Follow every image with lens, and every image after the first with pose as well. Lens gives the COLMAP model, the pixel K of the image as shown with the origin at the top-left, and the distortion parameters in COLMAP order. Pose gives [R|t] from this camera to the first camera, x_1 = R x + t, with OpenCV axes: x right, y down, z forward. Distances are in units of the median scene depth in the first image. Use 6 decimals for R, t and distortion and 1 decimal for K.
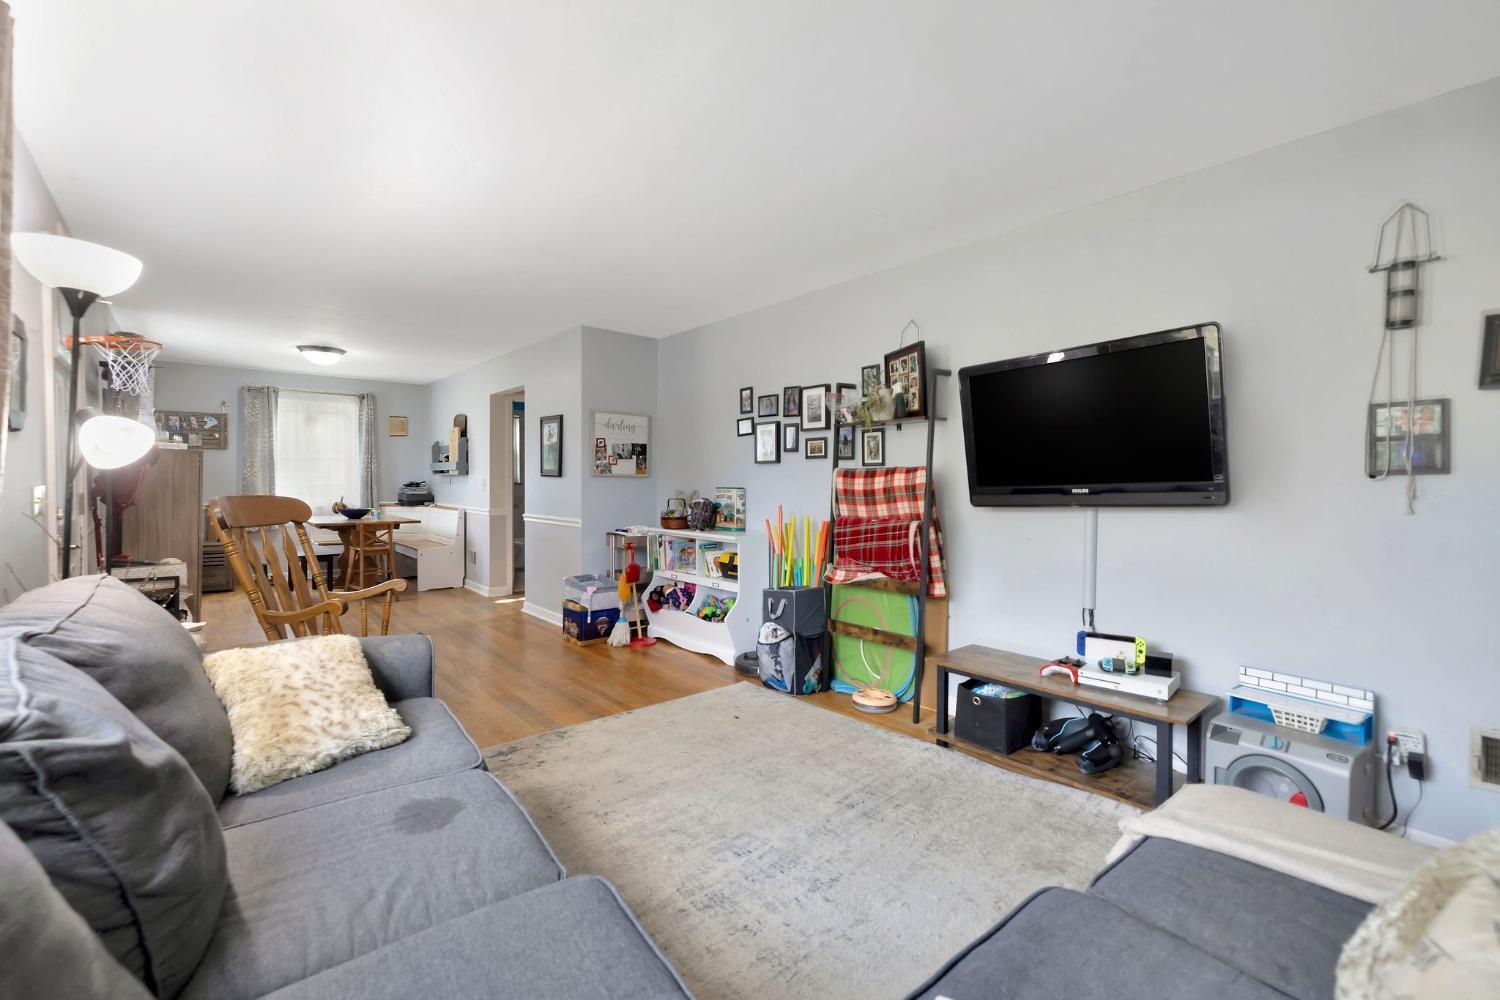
lens RADIAL K [[648.7, 0, 745.4], [0, 648.7, 490.0], [0, 0, 1]] dist [0.002136, 0.000226]
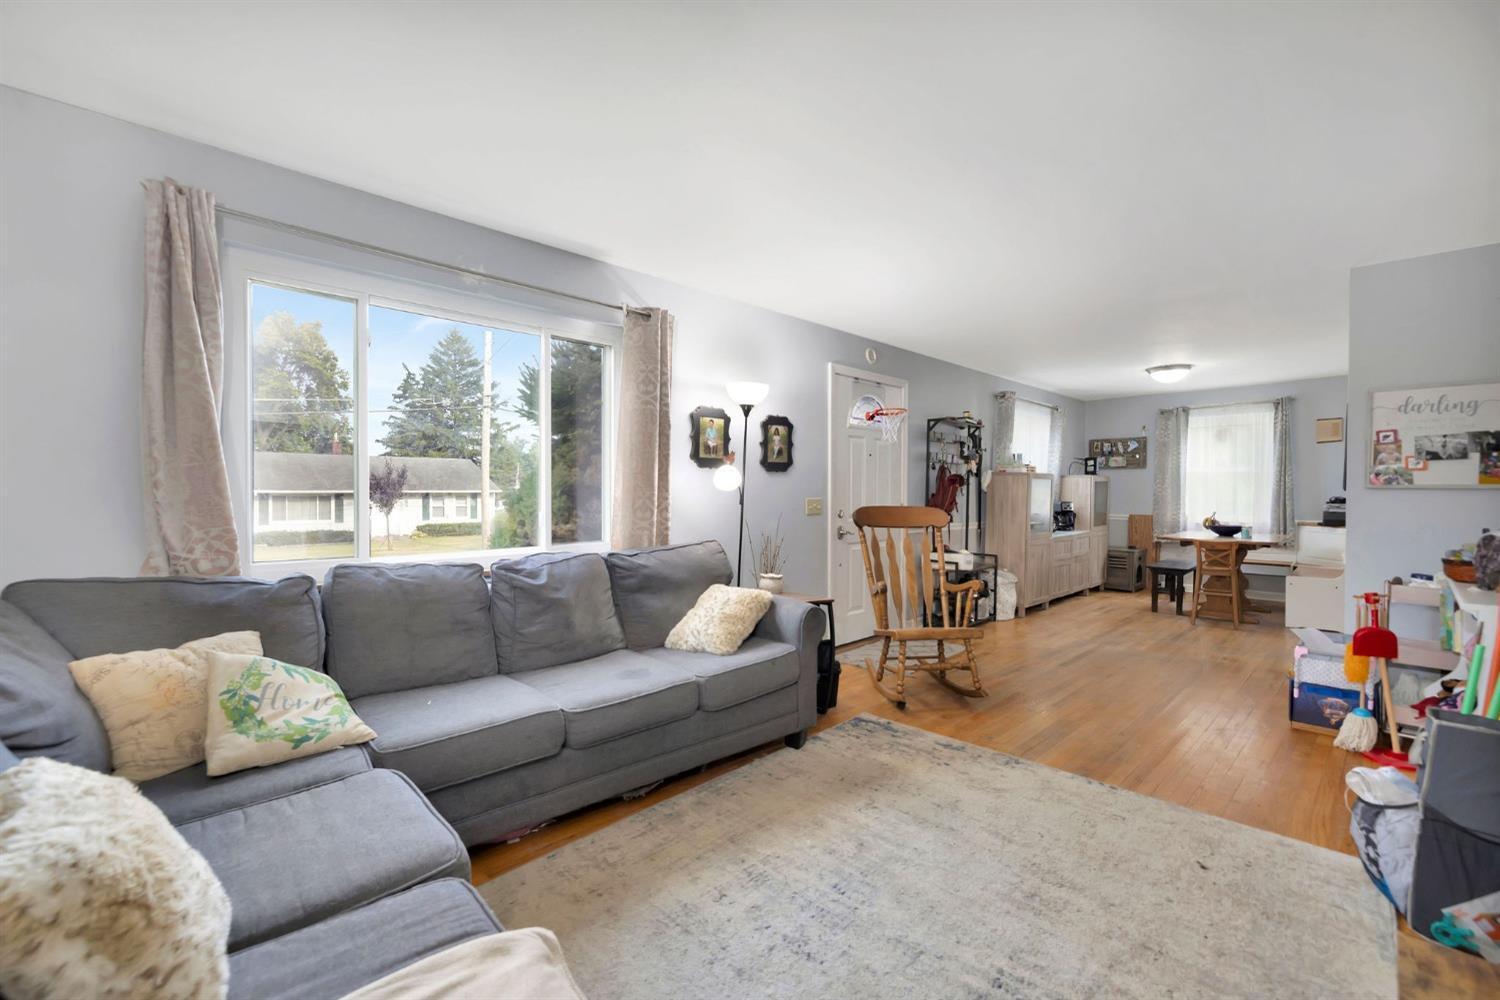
lens RADIAL K [[640.3, 0, 750.0], [0, 640.3, 500.0], [0, 0, 1]] dist [0.003113, -0.000061]
pose [[0.076046, 0.006082, -0.997086, 0.530342], [-0.013327, 0.999898, 0.005083, -0.007140], [0.997015, 0.012902, 0.076119, 0.457754]]
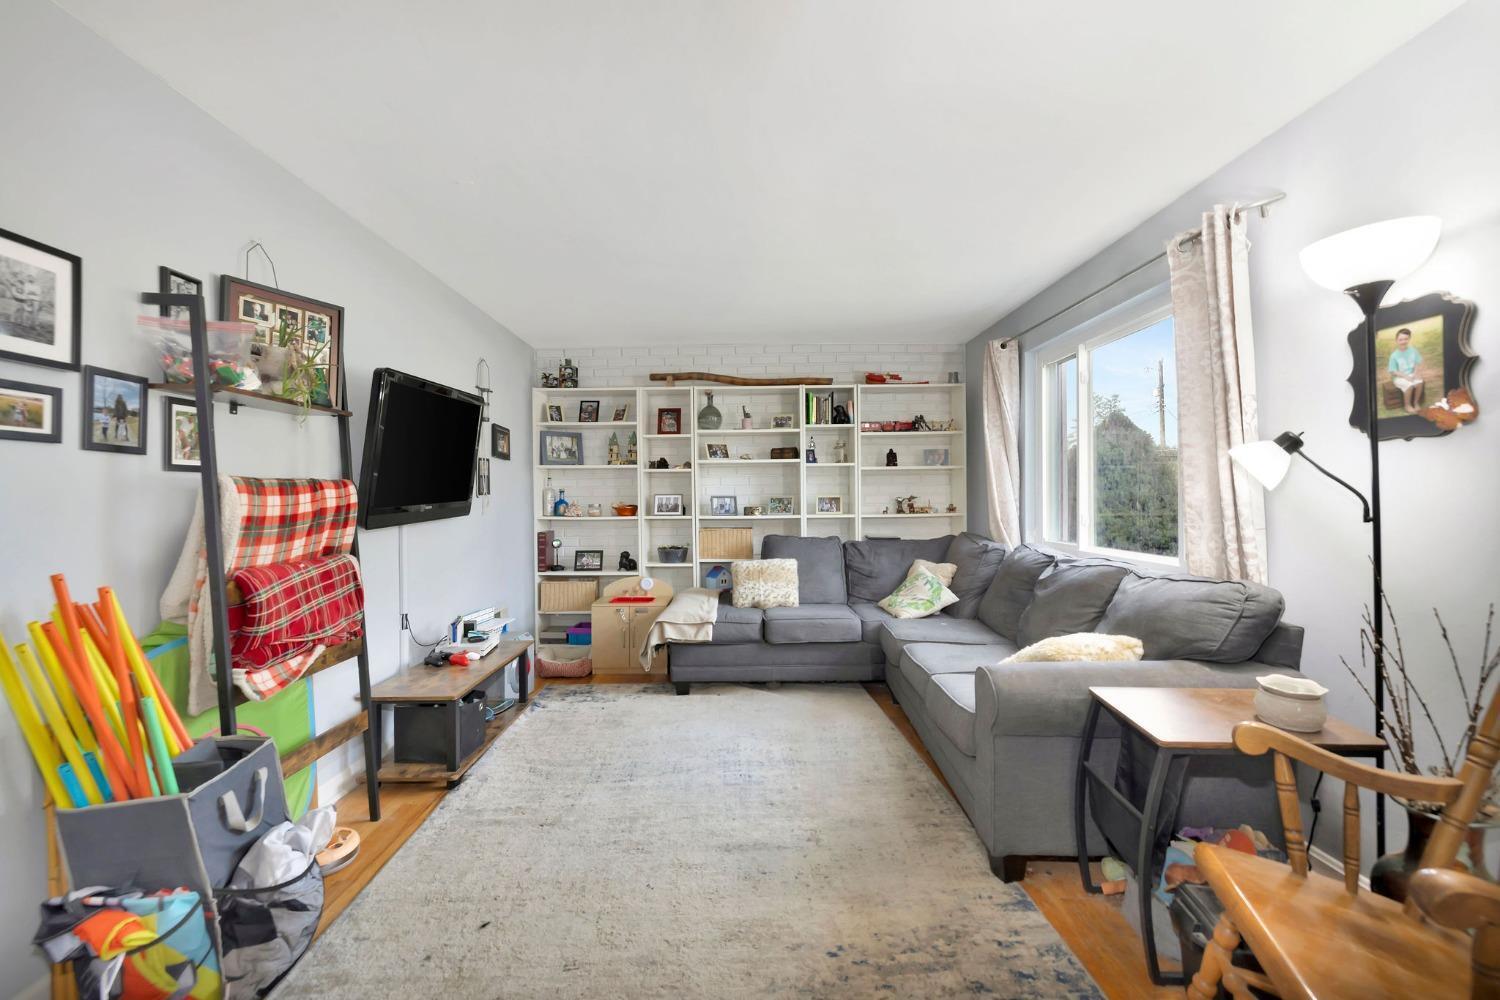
lens RADIAL K [[631.8, 0, 747.0], [0, 631.8, 488.8], [0, 0, 1]] dist [0.000439, -0.000063]
pose [[-0.771838, 0.006008, 0.635791, -0.487553], [0.007110, 0.999974, -0.000818, -0.020434], [-0.635780, 0.003889, -0.771861, 1.160929]]
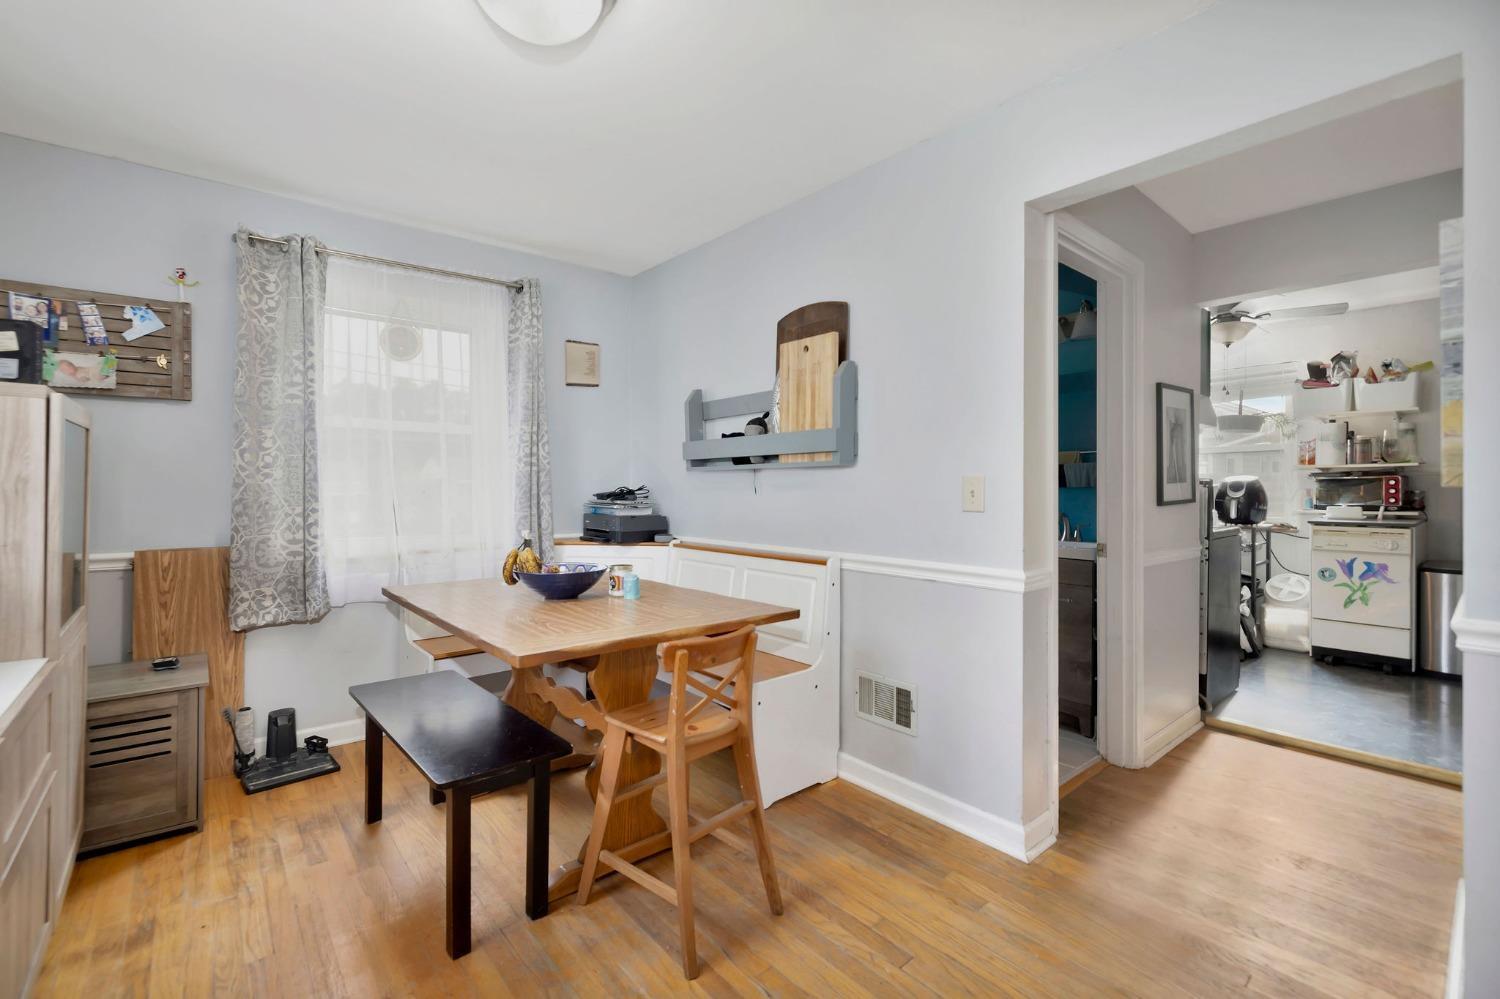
lens RADIAL K [[648.7, 0, 745.4], [0, 648.7, 489.5], [0, 0, 1]] dist [0.002136, 0.000226]
pose [[0.999974, -0.007065, -0.001288, -0.978734], [0.007055, 0.999942, -0.008186, -0.016755], [0.001346, 0.008176, 0.999966, 1.279234]]
